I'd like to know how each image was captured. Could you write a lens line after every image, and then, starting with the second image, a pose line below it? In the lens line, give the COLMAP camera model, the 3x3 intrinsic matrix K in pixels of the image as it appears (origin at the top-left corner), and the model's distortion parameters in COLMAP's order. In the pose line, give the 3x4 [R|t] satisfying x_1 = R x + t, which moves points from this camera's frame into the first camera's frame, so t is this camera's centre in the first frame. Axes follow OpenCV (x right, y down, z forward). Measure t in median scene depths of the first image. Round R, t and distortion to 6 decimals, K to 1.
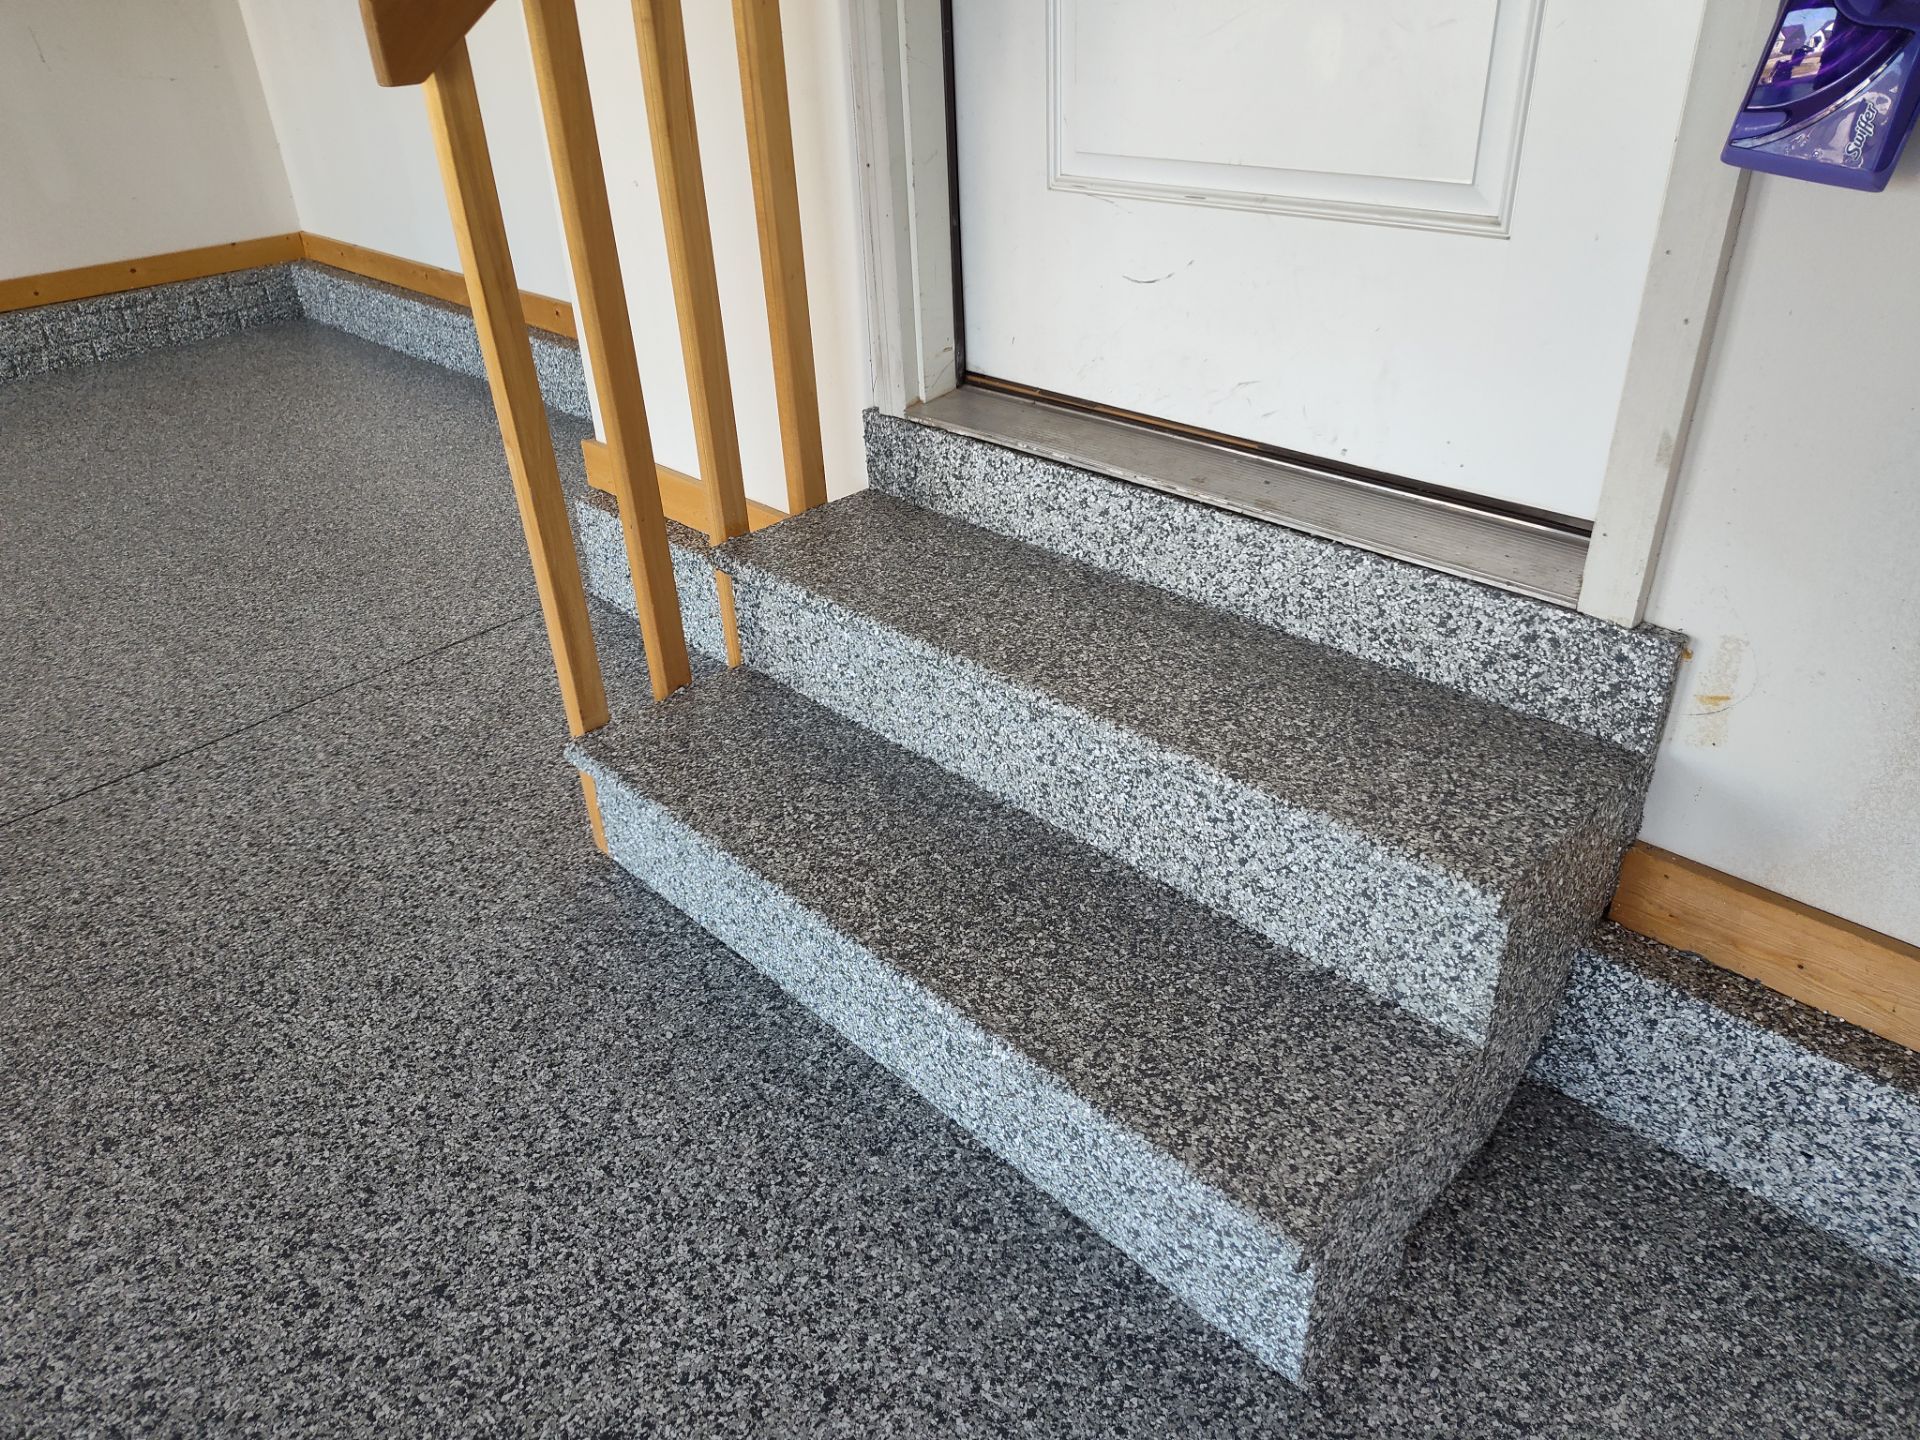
lens RADIAL K [[1332.8, 0, 963.8], [0, 1332.8, 677.5], [0, 0, 1]] dist [0.051764, -0.067339]
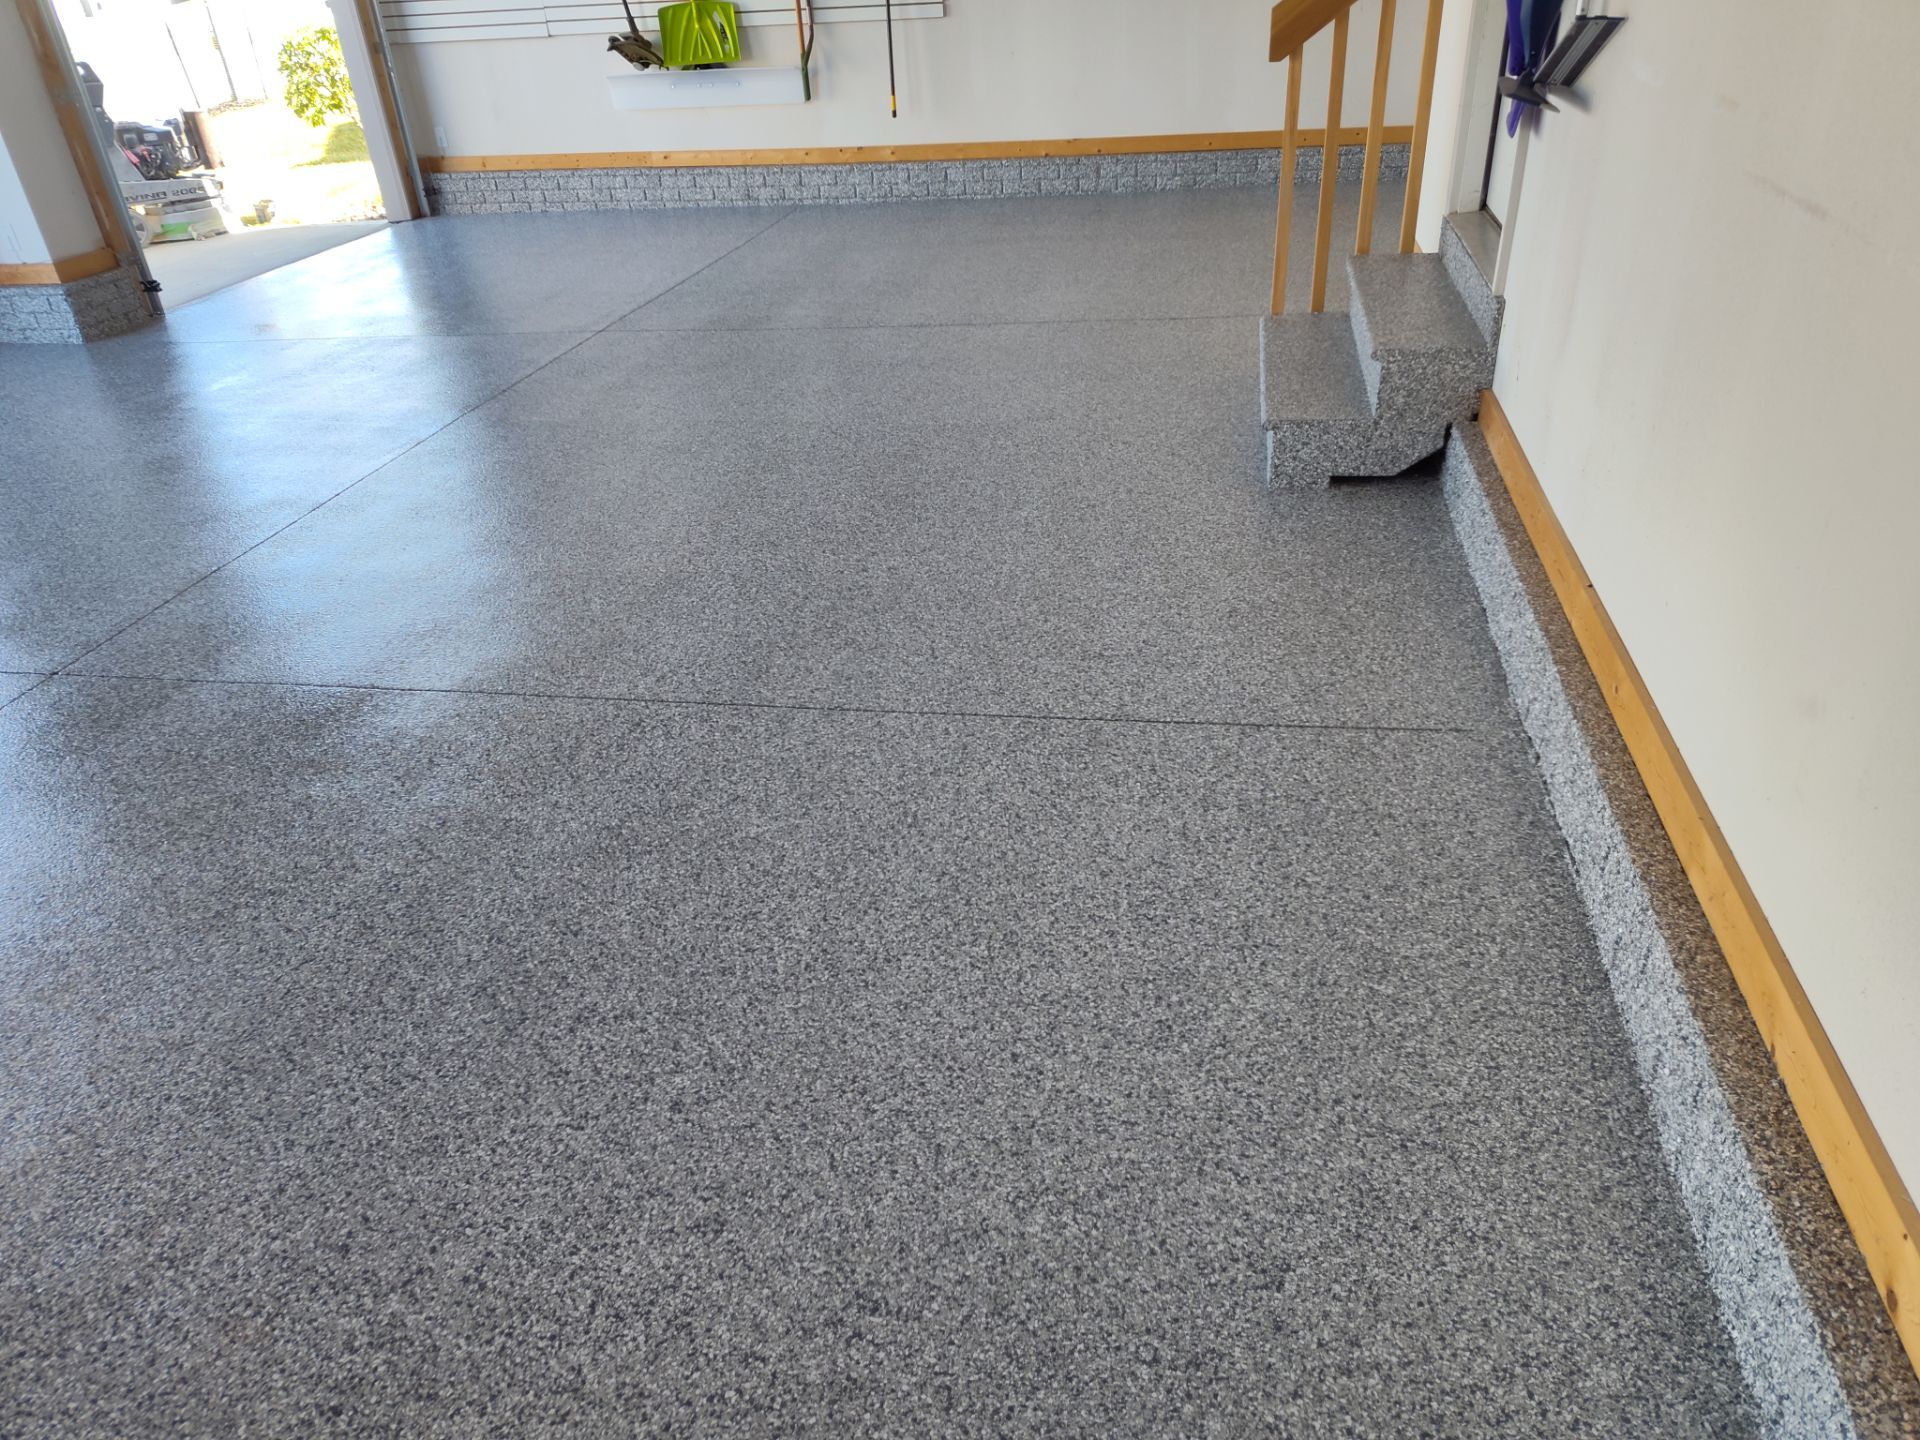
lens RADIAL K [[1335.3, 0, 921.1], [0, 1335.3, 701.5], [0, 0, 1]] dist [0.066044, -0.094426]
pose [[0.551168, 0.421681, -0.719999, 2.142068], [-0.364721, 0.897855, 0.246647, 0.446004], [0.750462, 0.126655, 0.648665, -1.539259]]
